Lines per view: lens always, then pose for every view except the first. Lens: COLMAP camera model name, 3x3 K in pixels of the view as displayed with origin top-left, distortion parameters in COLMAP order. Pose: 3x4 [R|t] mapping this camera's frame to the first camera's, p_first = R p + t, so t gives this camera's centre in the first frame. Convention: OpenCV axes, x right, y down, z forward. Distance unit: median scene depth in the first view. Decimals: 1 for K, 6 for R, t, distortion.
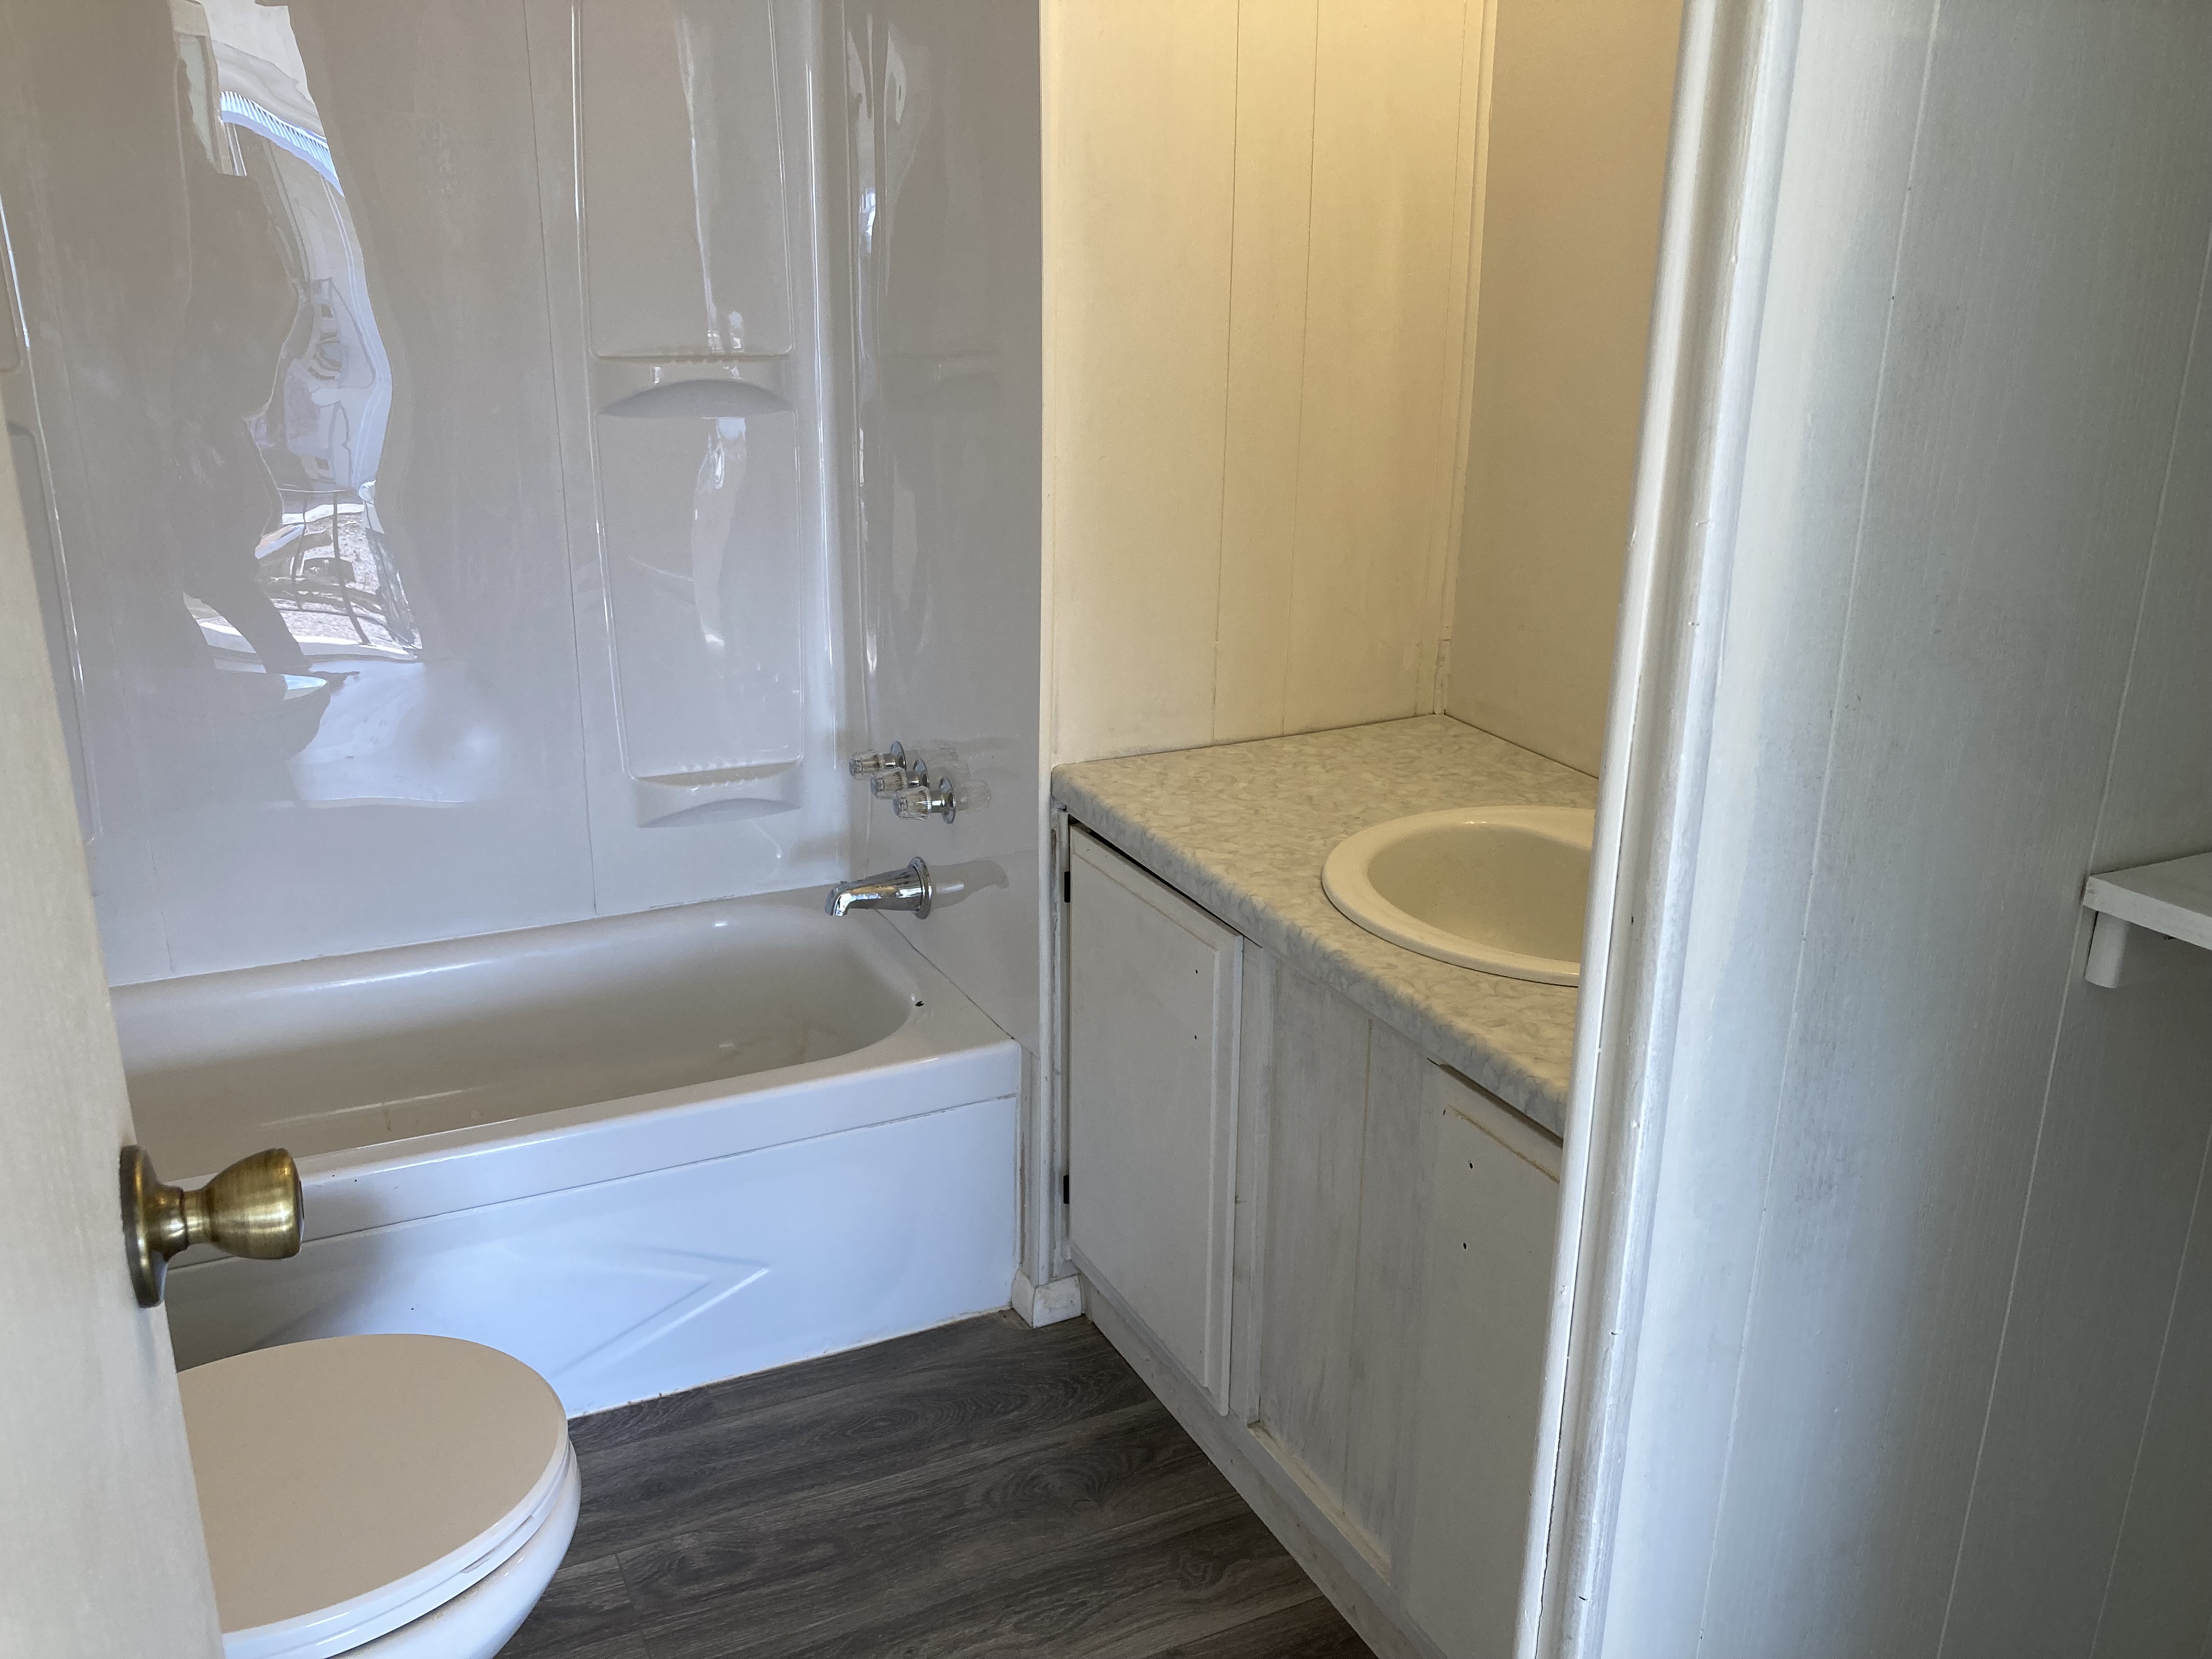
lens RADIAL K [[1809.6, 0, 1136.7], [0, 1809.6, 830.1], [0, 0, 1]] dist [0.177028, -0.571108]
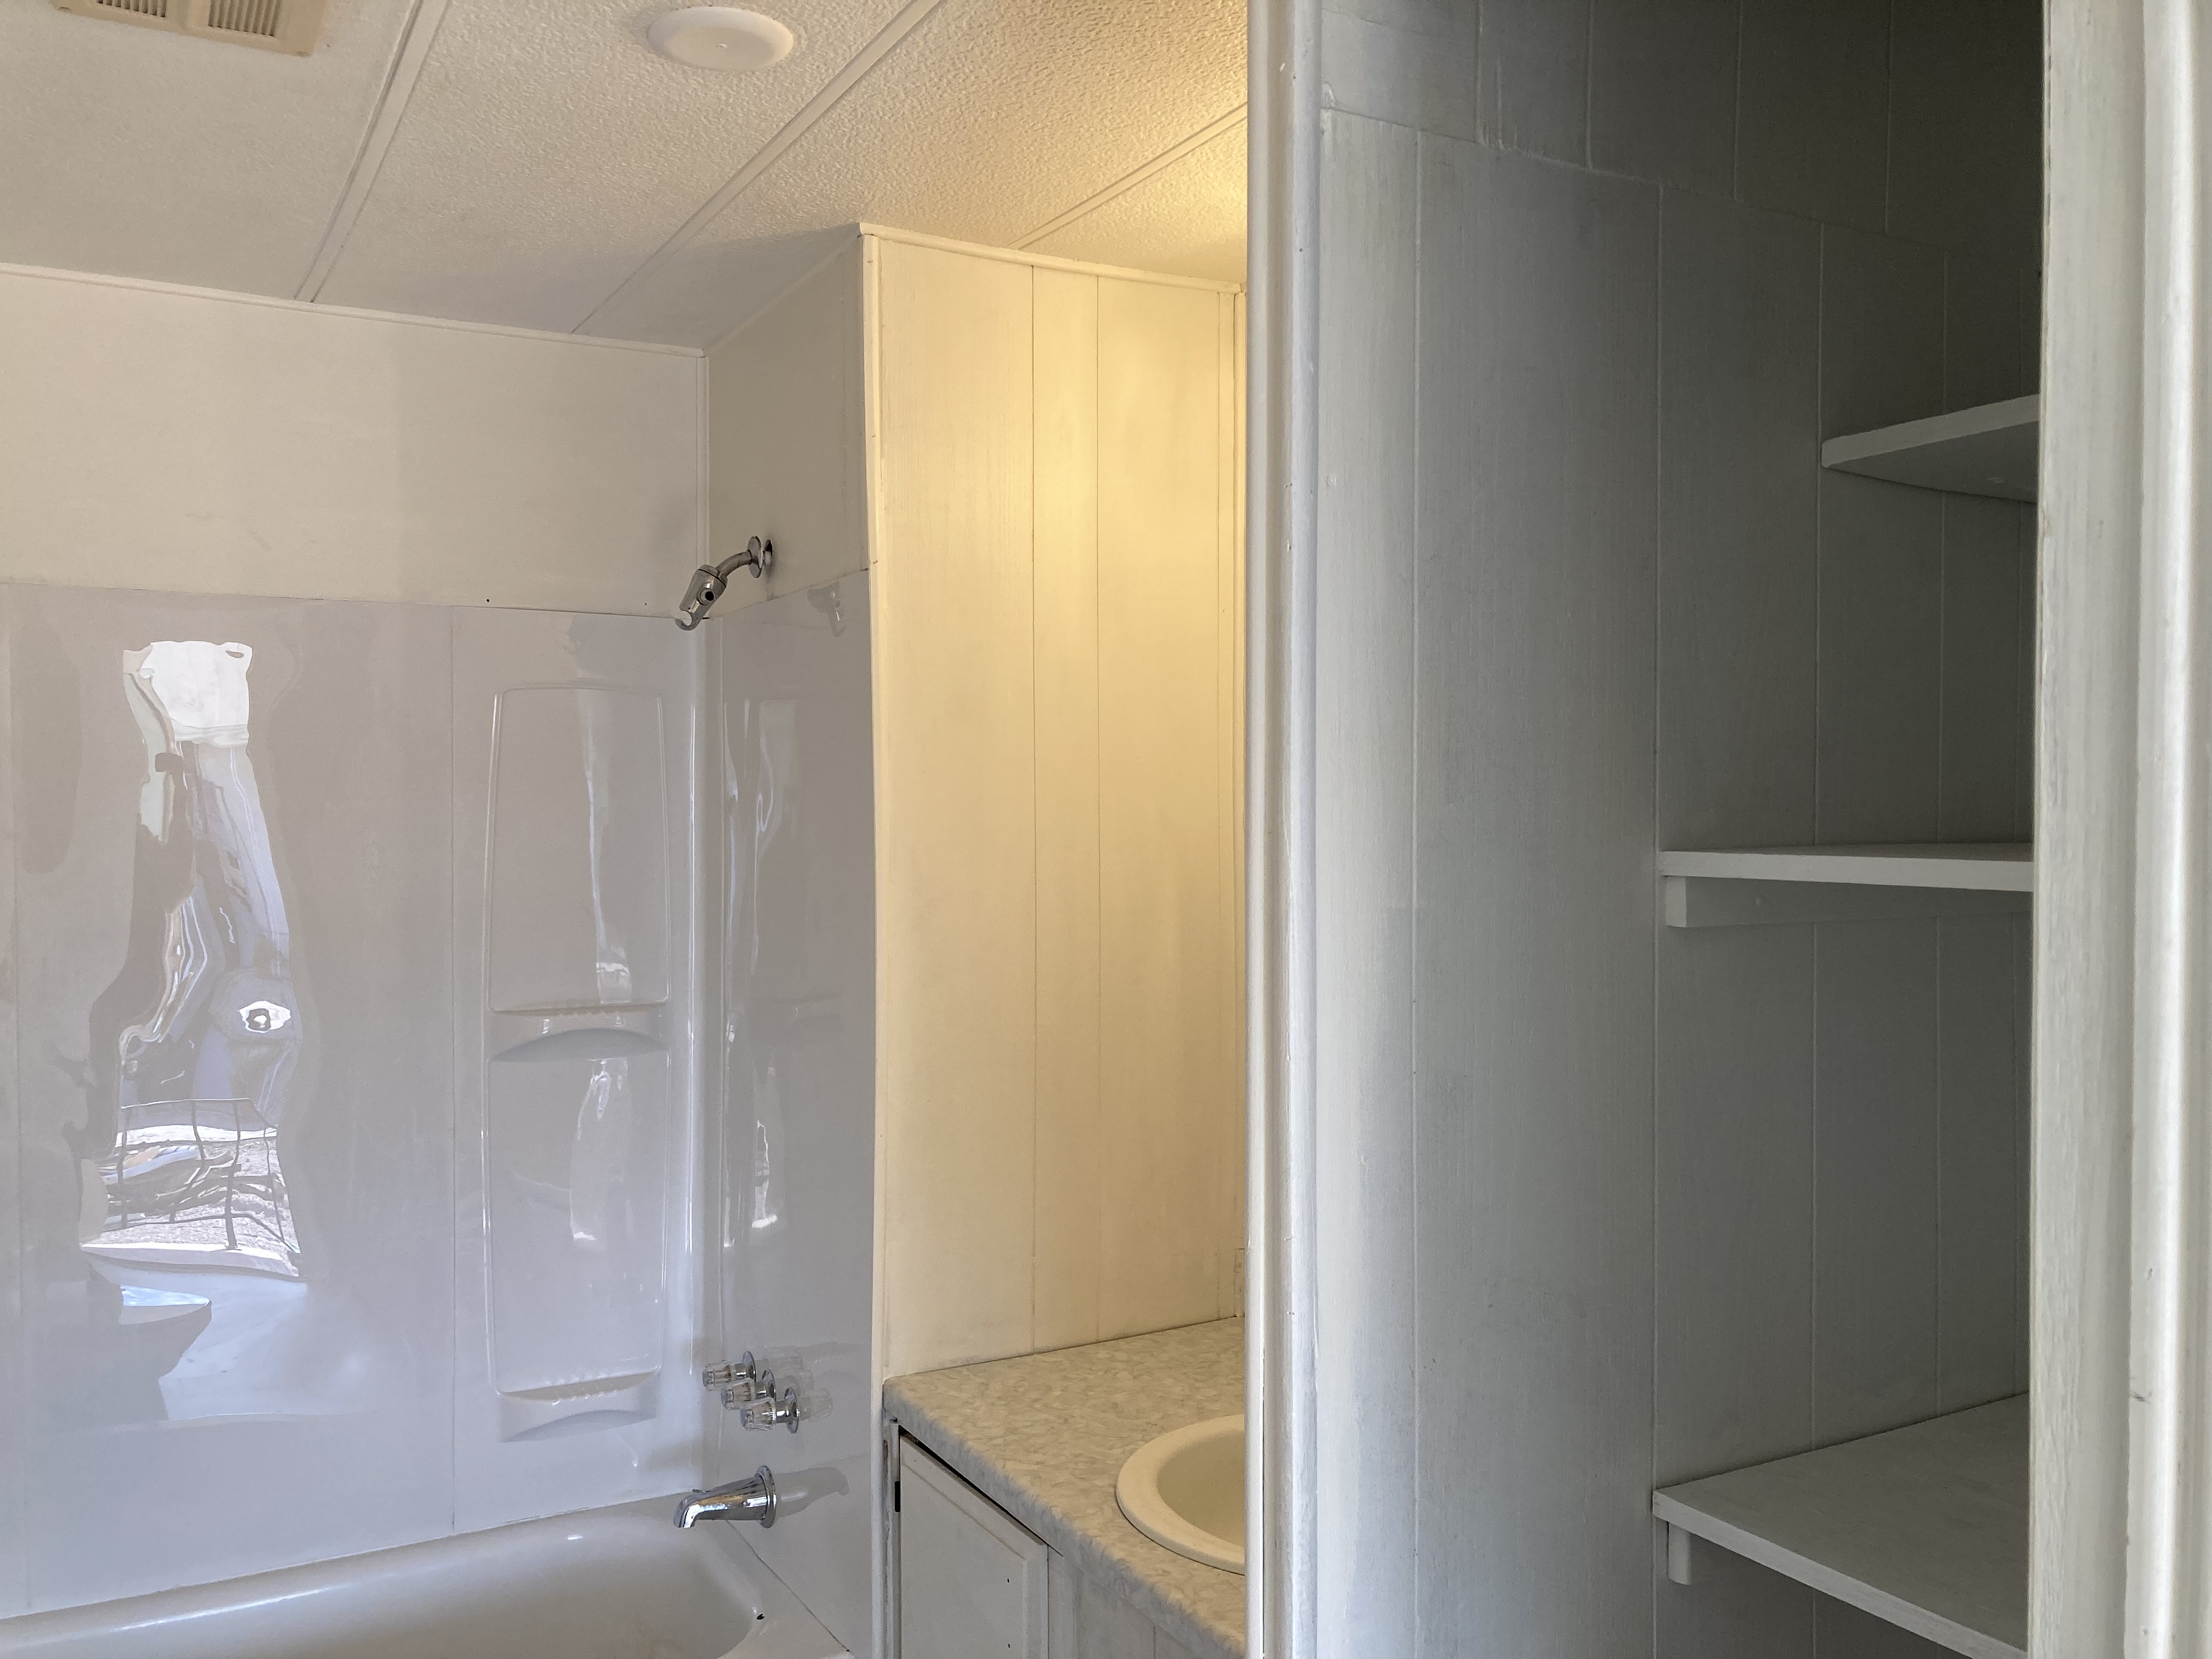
lens RADIAL K [[1817.4, 0, 1106.0], [0, 1817.4, 829.5], [0, 0, 1]] dist [0.000751, 0.008988]
pose [[0.998773, -0.015978, 0.046882, 0.040475], [0.029209, 0.954436, -0.296981, -0.022118], [-0.040000, 0.297986, 0.953732, -0.147864]]
